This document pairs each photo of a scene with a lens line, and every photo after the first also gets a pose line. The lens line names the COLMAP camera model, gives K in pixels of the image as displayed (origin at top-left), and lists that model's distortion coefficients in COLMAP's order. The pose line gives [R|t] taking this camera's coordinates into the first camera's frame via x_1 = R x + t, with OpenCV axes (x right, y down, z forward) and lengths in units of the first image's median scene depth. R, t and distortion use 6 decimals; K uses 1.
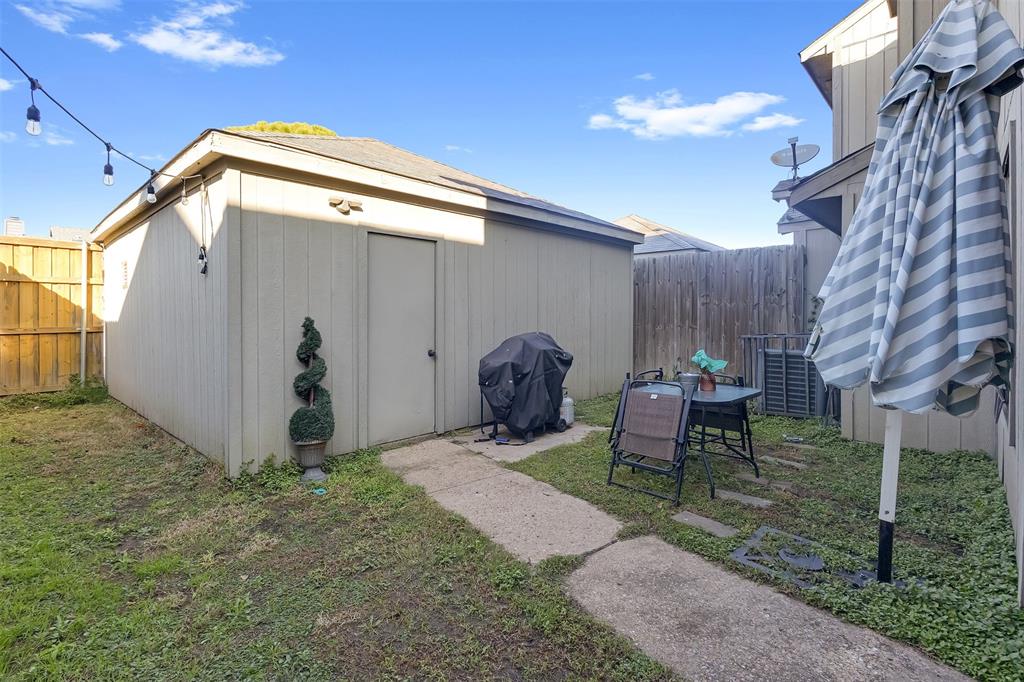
lens RADIAL K [[488.6, 0, 510.2], [0, 488.6, 334.6], [0, 0, 1]] dist [-0.000019, 0.001800]
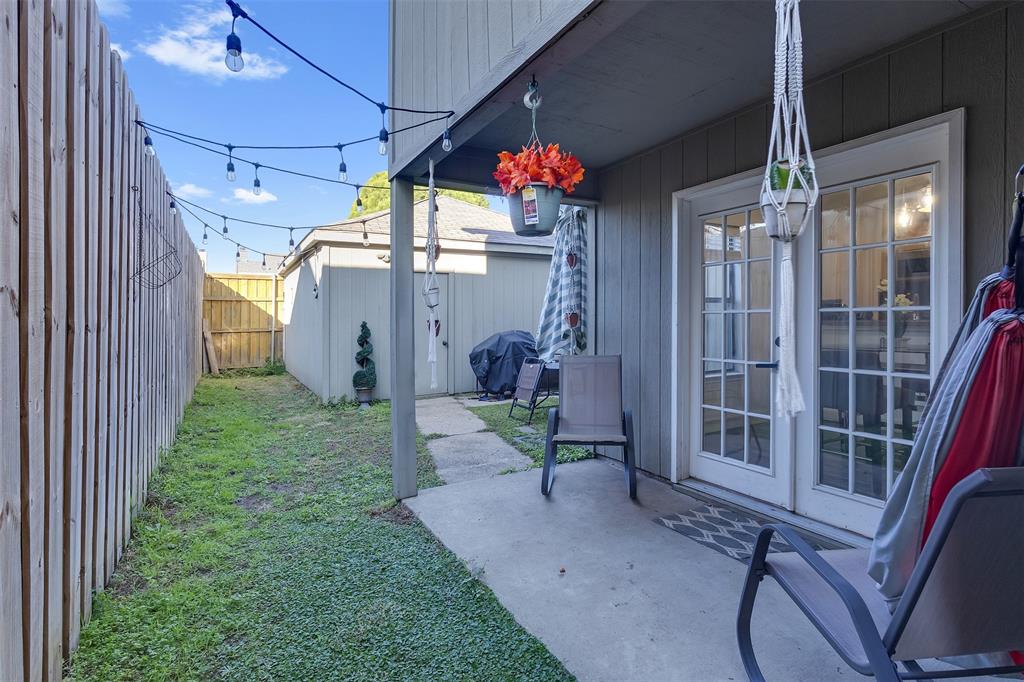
lens RADIAL K [[488.6, 0, 513.3], [0, 488.6, 332.4], [0, 0, 1]] dist [-0.000019, 0.001800]
pose [[0.959220, 0.003178, -0.282641, 0.478683], [-0.006895, 0.999902, -0.012157, 0.019116], [0.282575, 0.013610, 0.959149, -0.447367]]
